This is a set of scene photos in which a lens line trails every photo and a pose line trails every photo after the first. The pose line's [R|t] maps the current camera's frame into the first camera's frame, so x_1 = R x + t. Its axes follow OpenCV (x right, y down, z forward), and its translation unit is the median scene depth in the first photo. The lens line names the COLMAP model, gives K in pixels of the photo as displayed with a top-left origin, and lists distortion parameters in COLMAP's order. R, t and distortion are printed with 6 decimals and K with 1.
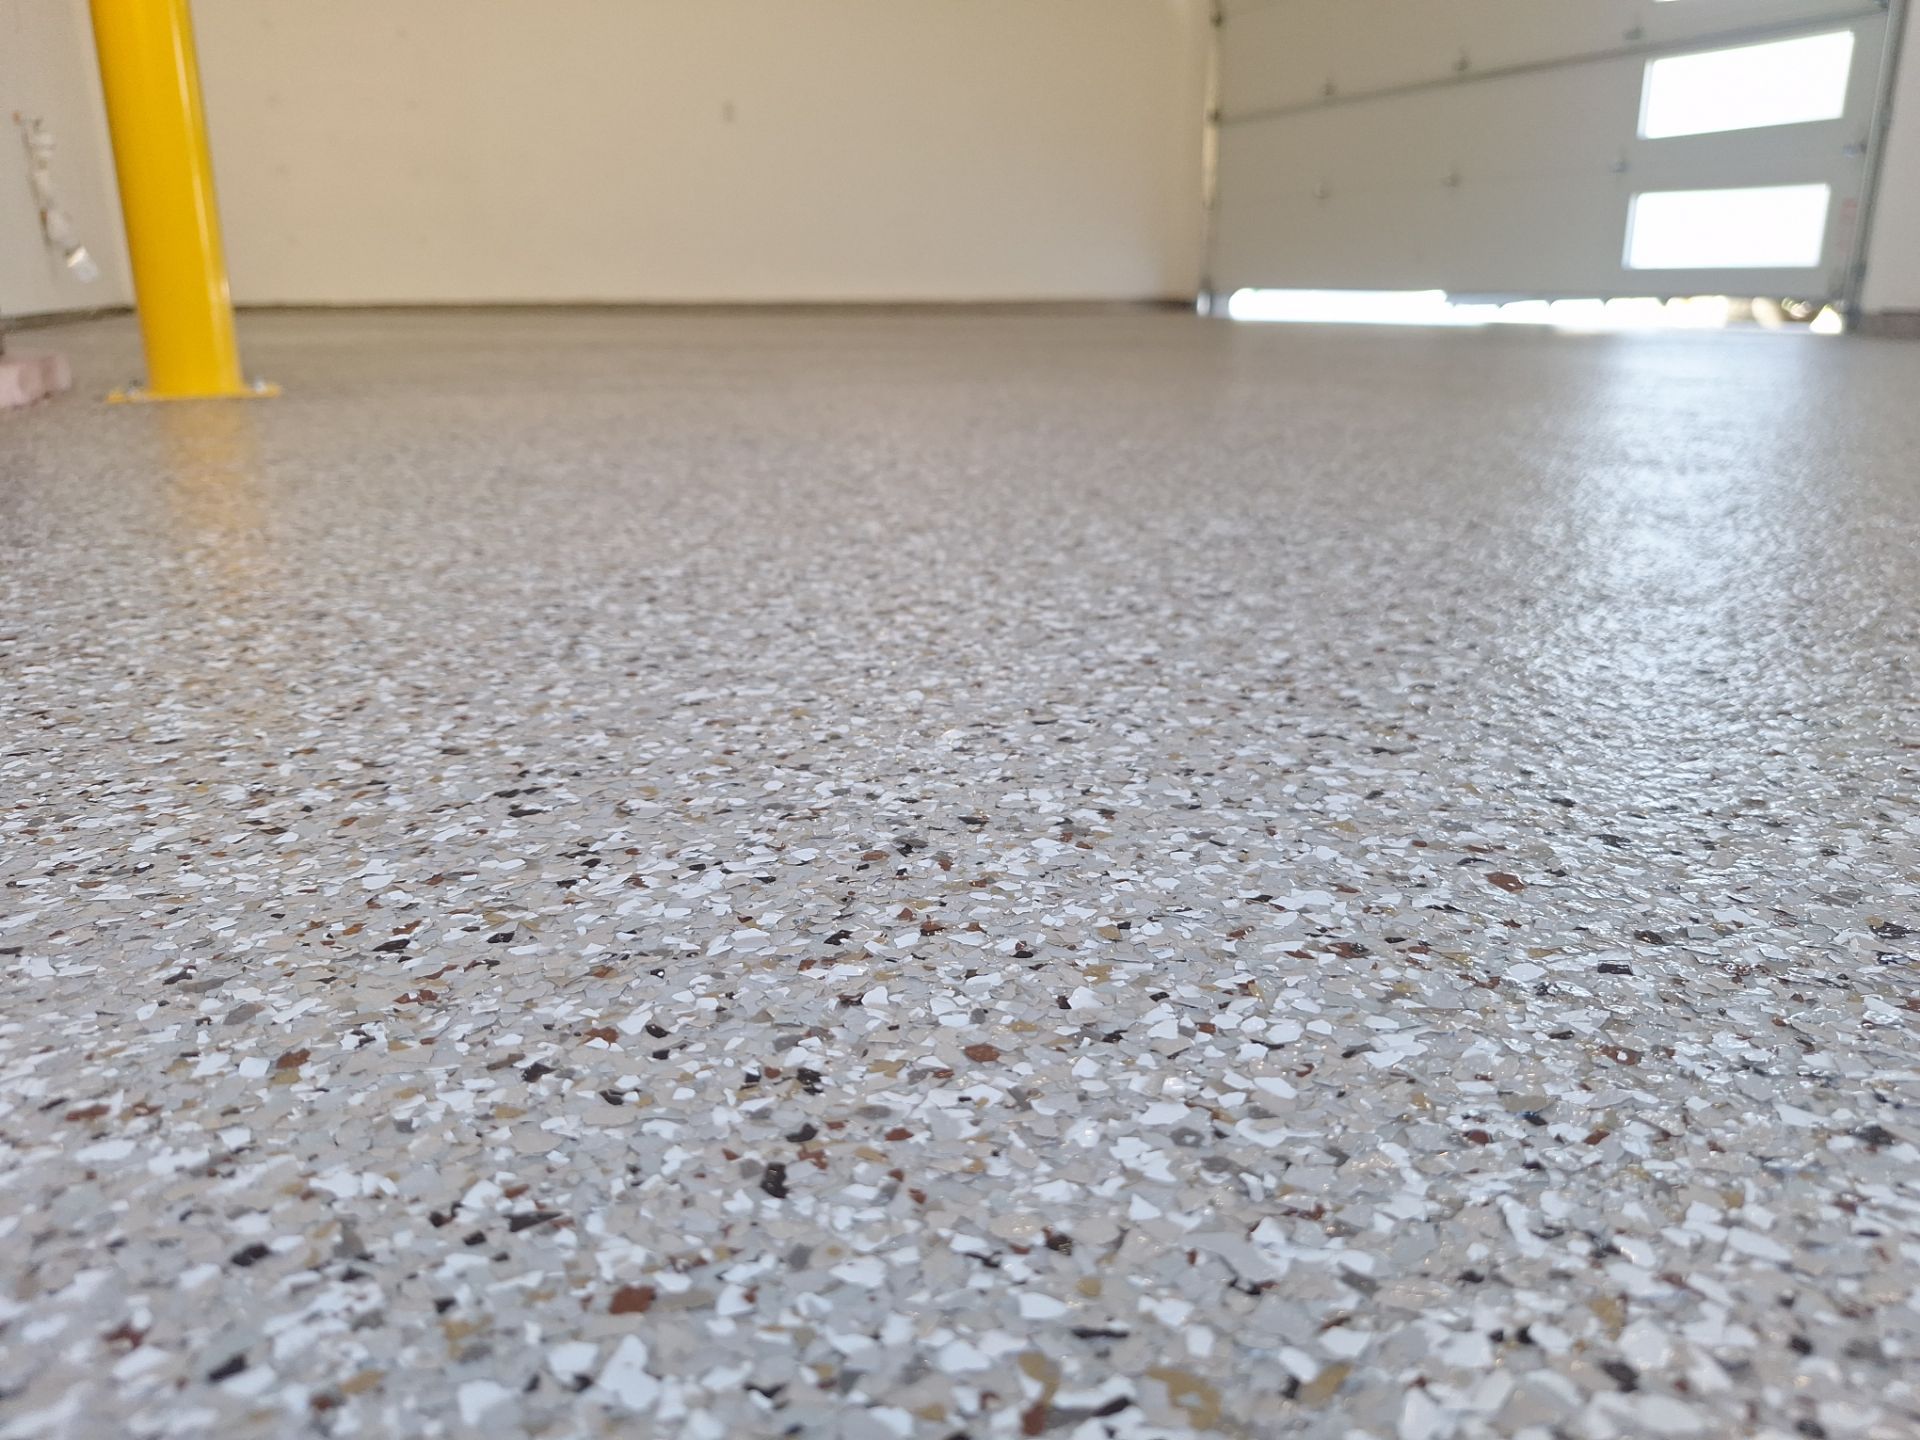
lens RADIAL K [[1379.4, 0, 971.0], [0, 1379.4, 706.3], [0, 0, 1]] dist [0.034349, -0.019192]
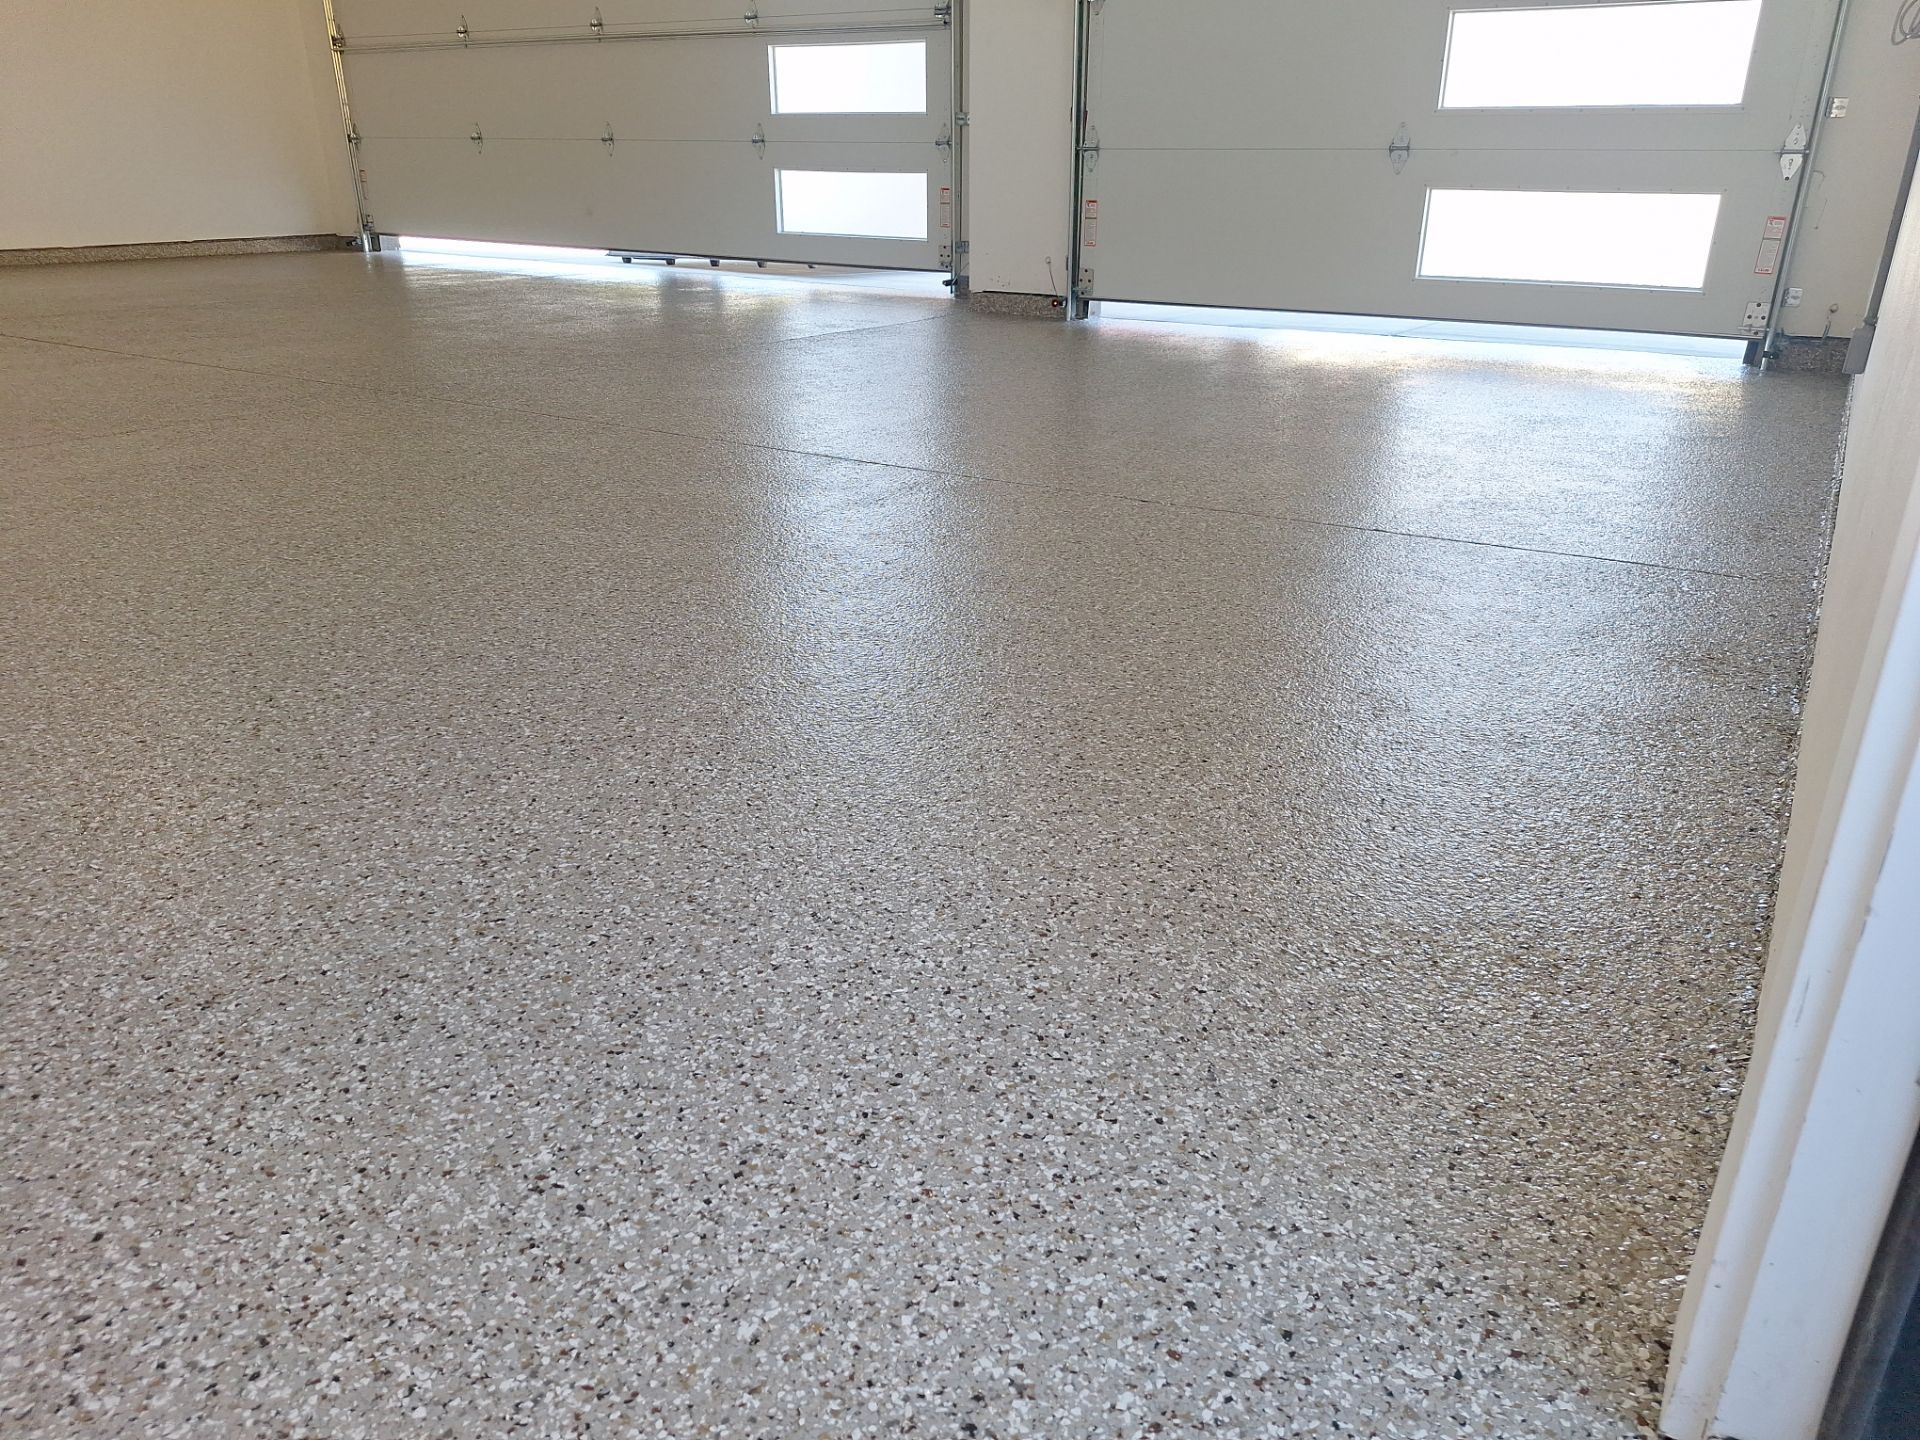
lens RADIAL K [[1379.4, 0, 973.8], [0, 1379.4, 727.8], [0, 0, 1]] dist [0.034349, -0.019192]
pose [[0.833567, -0.194599, 0.517008, -0.840519], [0.132170, 0.978973, 0.155383, -1.173094], [-0.536374, -0.061189, 0.841759, -0.761059]]
